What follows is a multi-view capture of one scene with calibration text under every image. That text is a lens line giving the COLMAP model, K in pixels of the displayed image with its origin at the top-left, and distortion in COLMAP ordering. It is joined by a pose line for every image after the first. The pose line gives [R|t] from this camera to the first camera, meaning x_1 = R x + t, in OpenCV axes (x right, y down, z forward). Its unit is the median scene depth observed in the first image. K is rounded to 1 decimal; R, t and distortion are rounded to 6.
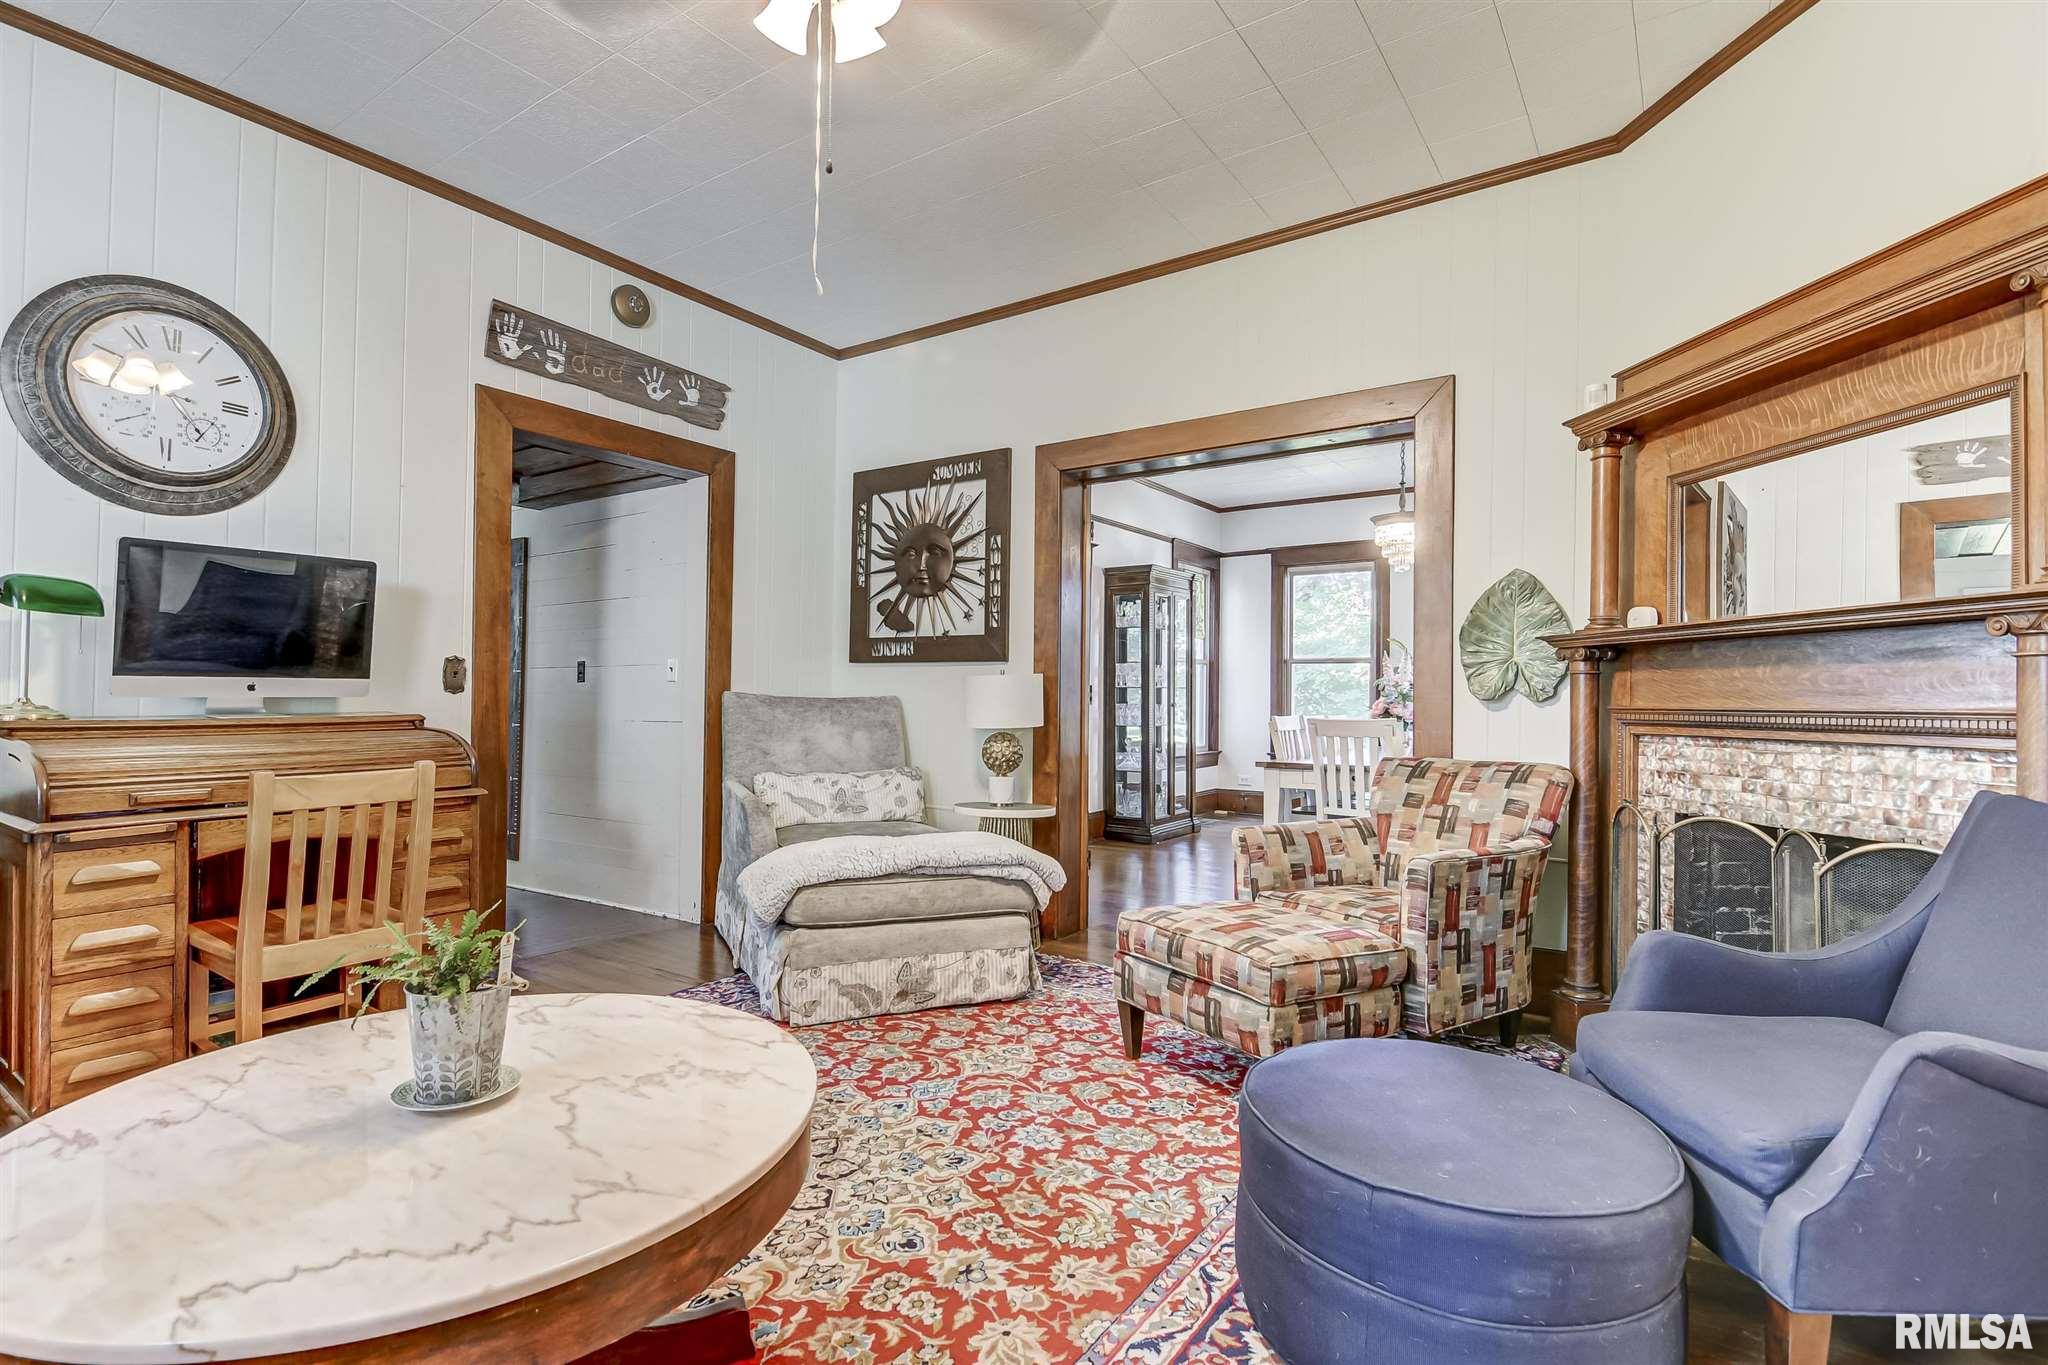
lens RADIAL K [[980.8, 0, 1024.5], [0, 980.8, 680.2], [0, 0, 1]] dist [0.004196, -0.004724]
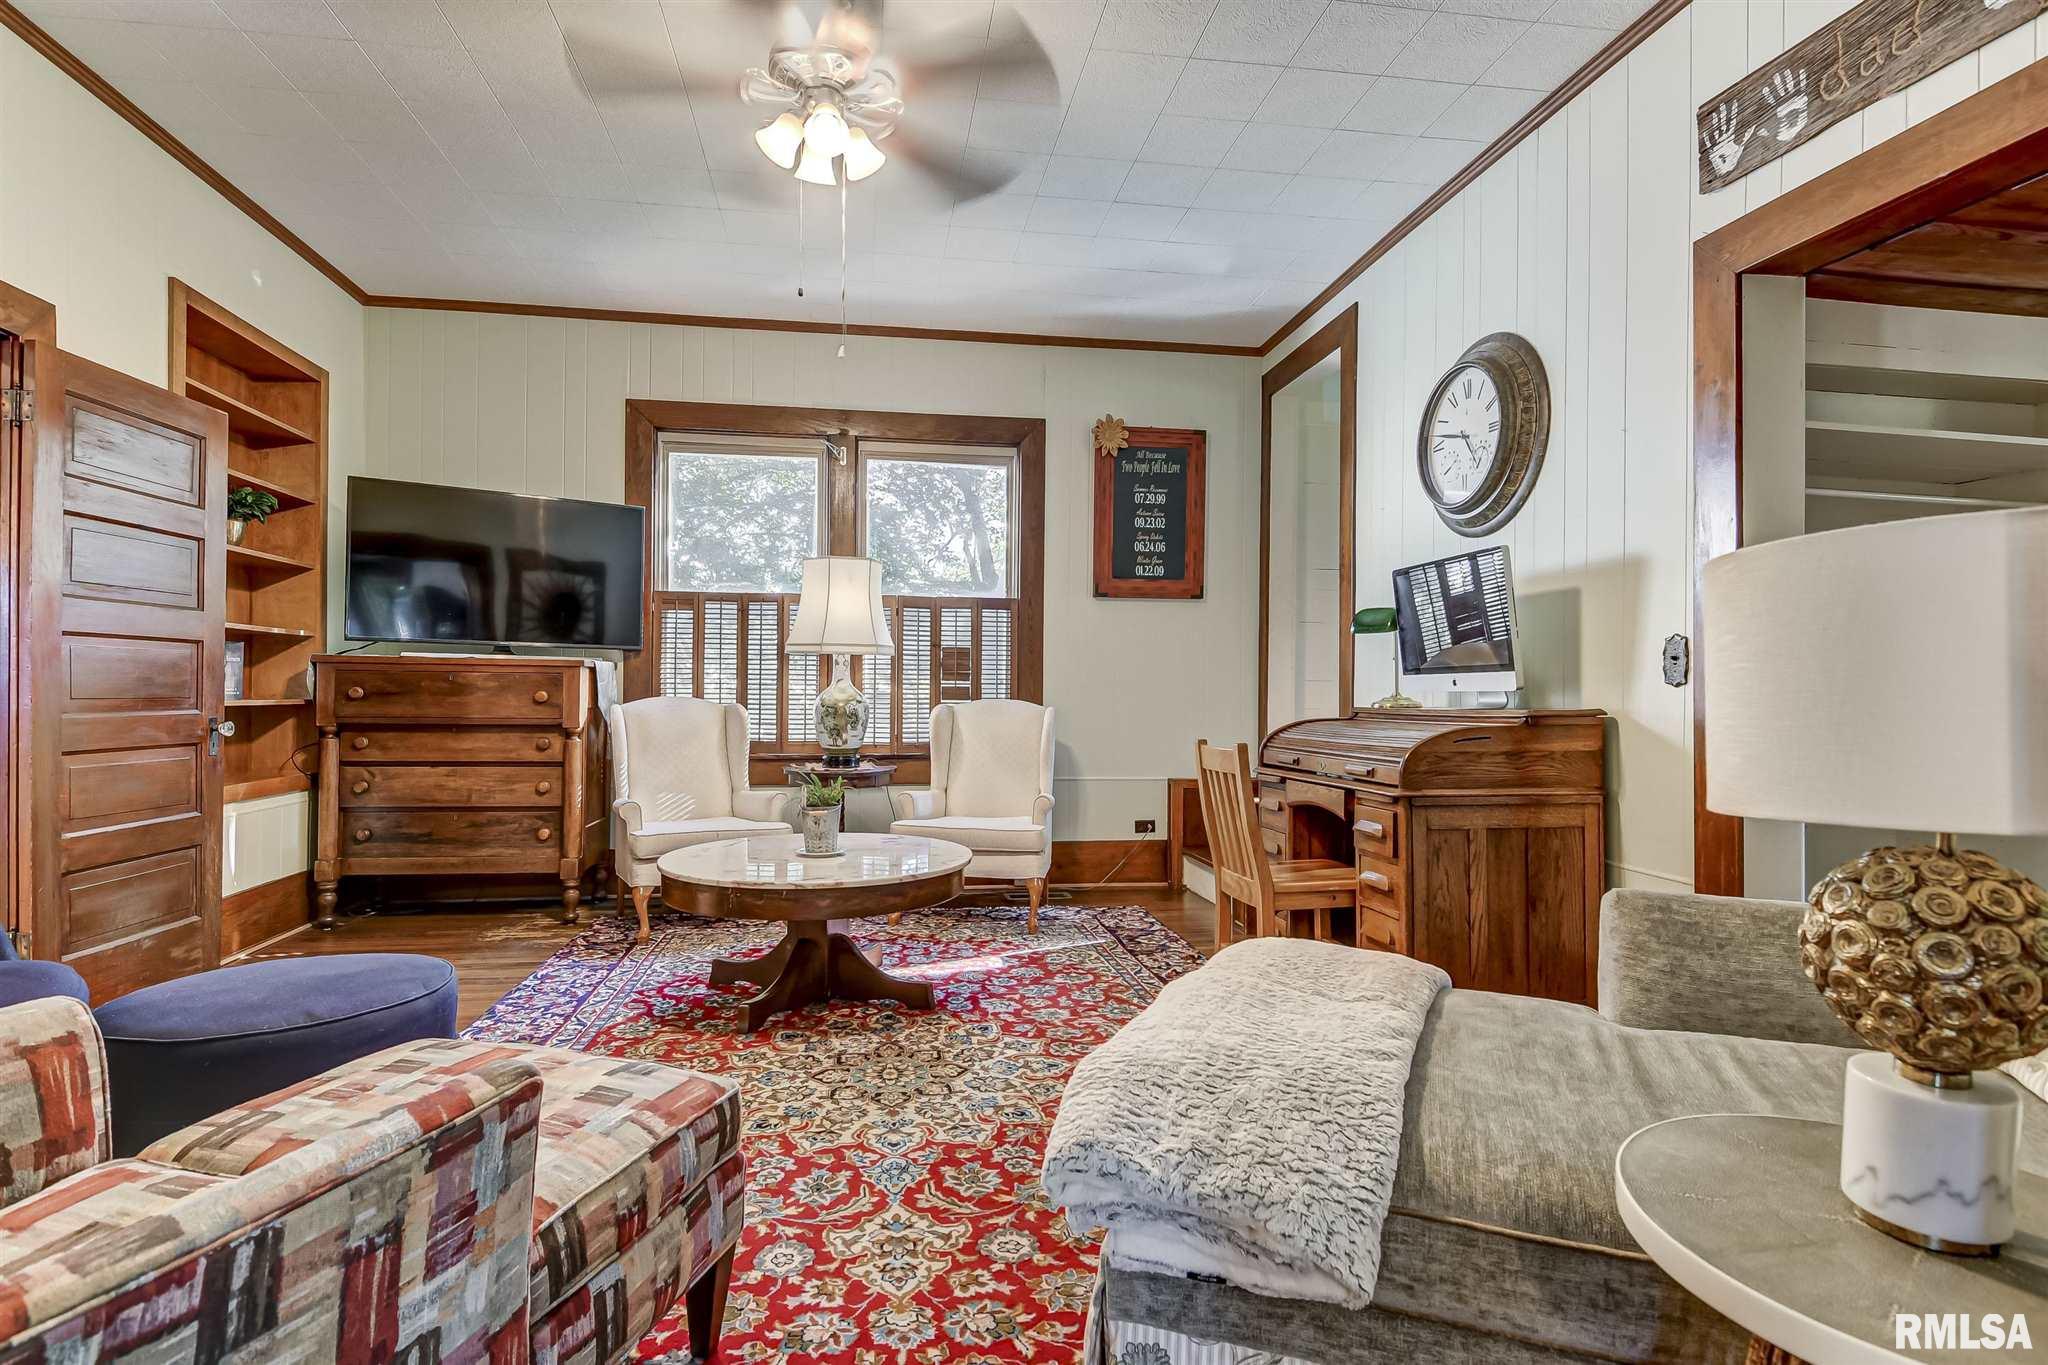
lens RADIAL K [[1048.5, 0, 1020.6], [0, 1048.5, 691.1], [0, 0, 1]] dist [-0.005020, -0.000608]
pose [[-0.736641, -0.012724, -0.676164, 0.137489], [-0.001174, 0.999846, -0.017537, 0.014330], [0.676283, -0.012125, -0.736542, 0.569889]]
